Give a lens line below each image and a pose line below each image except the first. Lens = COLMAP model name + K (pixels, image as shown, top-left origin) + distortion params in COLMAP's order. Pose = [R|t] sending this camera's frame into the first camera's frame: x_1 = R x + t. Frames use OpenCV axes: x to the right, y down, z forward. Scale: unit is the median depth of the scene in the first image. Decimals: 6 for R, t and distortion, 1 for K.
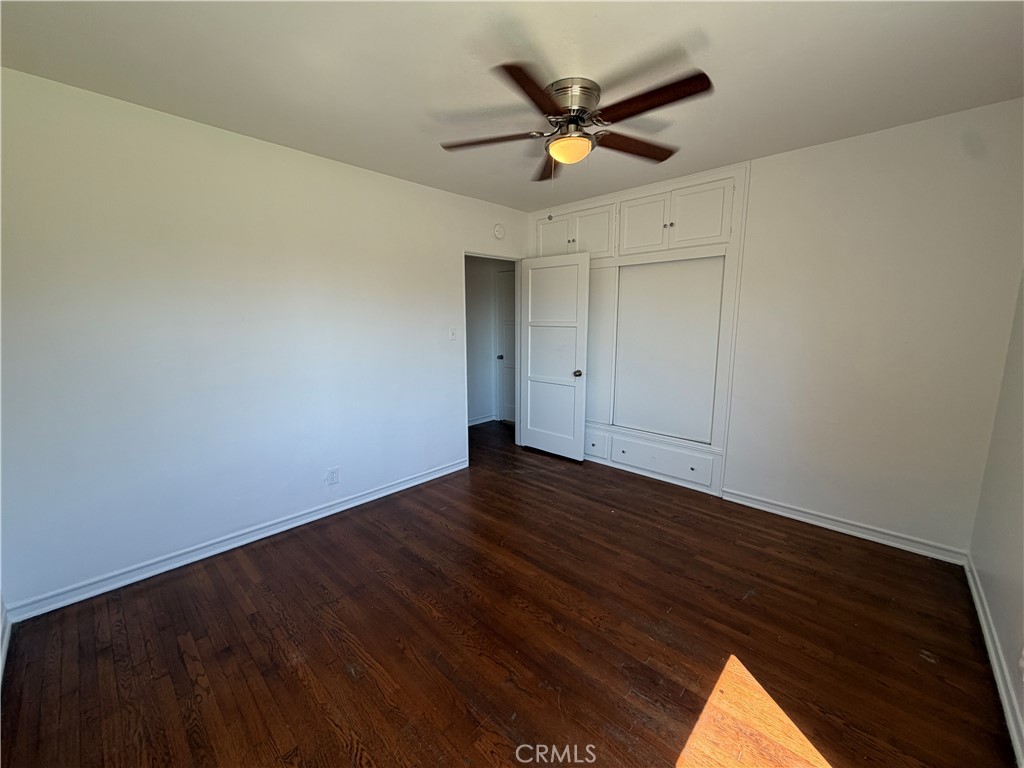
lens RADIAL K [[407.7, 0, 510.7], [0, 407.7, 385.6], [0, 0, 1]] dist [0.000323, -0.000223]
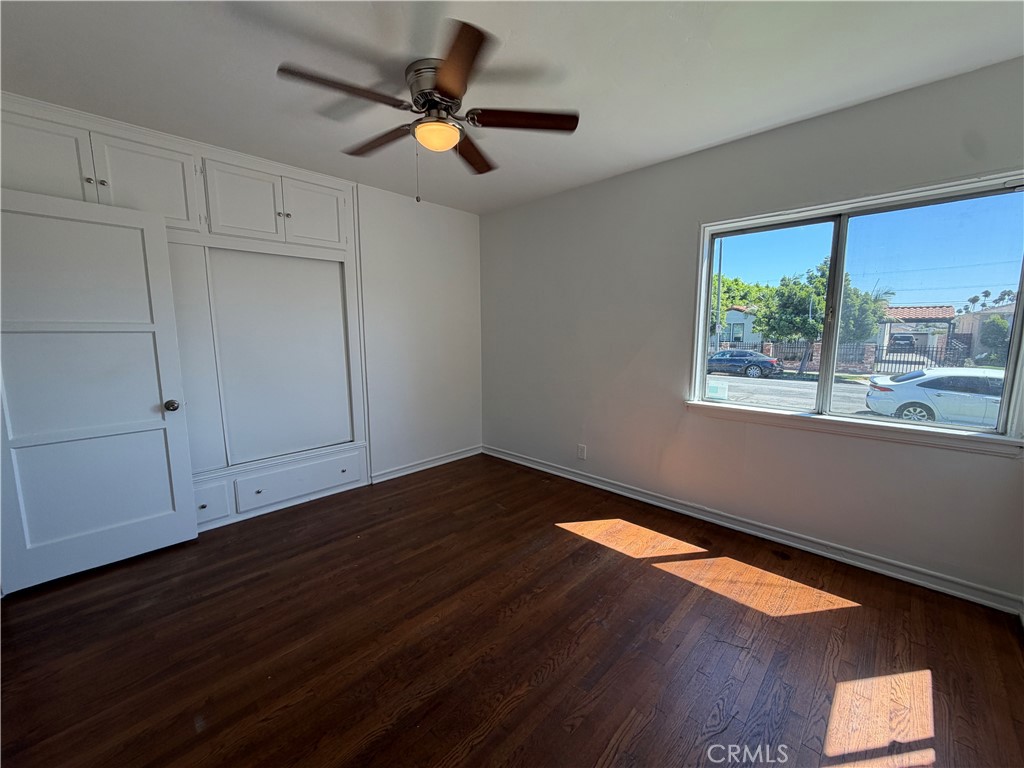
lens RADIAL K [[407.7, 0, 508.5], [0, 407.7, 384.9], [0, 0, 1]] dist [0.000323, -0.000223]
pose [[0.013742, -0.134348, 0.990839, -0.573459], [0.165697, 0.977538, 0.130246, -0.073740], [-0.986081, 0.162389, 0.035695, 0.593738]]
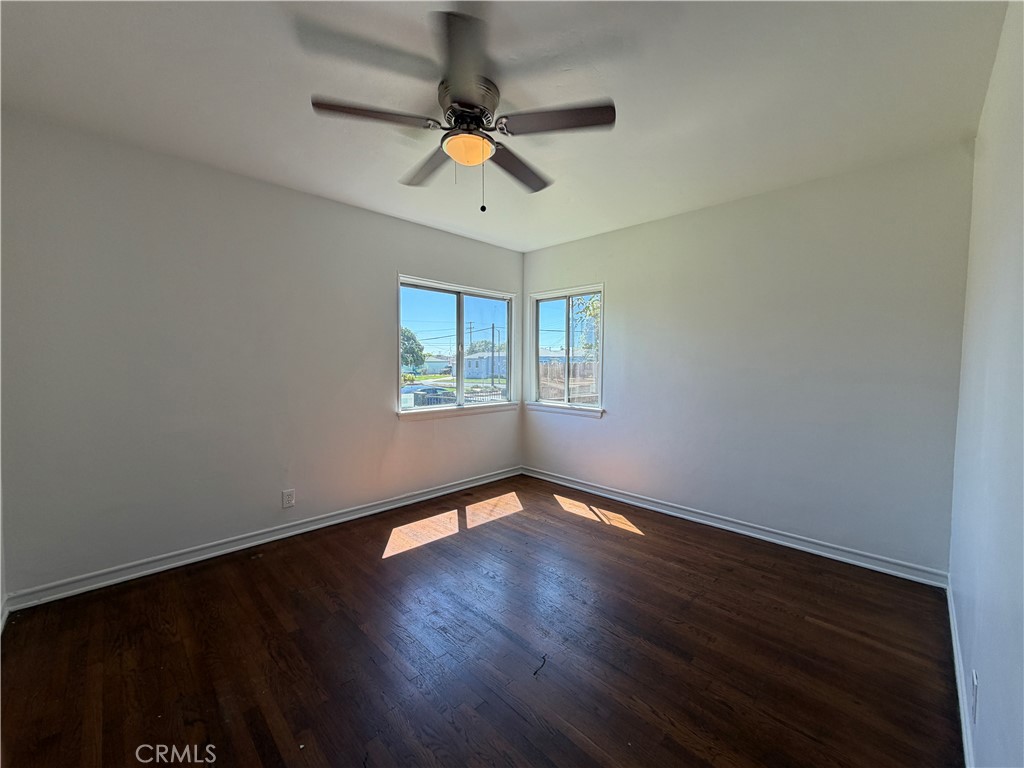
lens RADIAL K [[407.7, 0, 510.2], [0, 407.7, 381.1], [0, 0, 1]] dist [0.000323, -0.000223]
pose [[-0.999203, -0.003266, 0.039783, 0.007743], [0.004997, 0.978575, 0.205832, -0.170707], [-0.039603, 0.205867, -0.977778, 1.339851]]
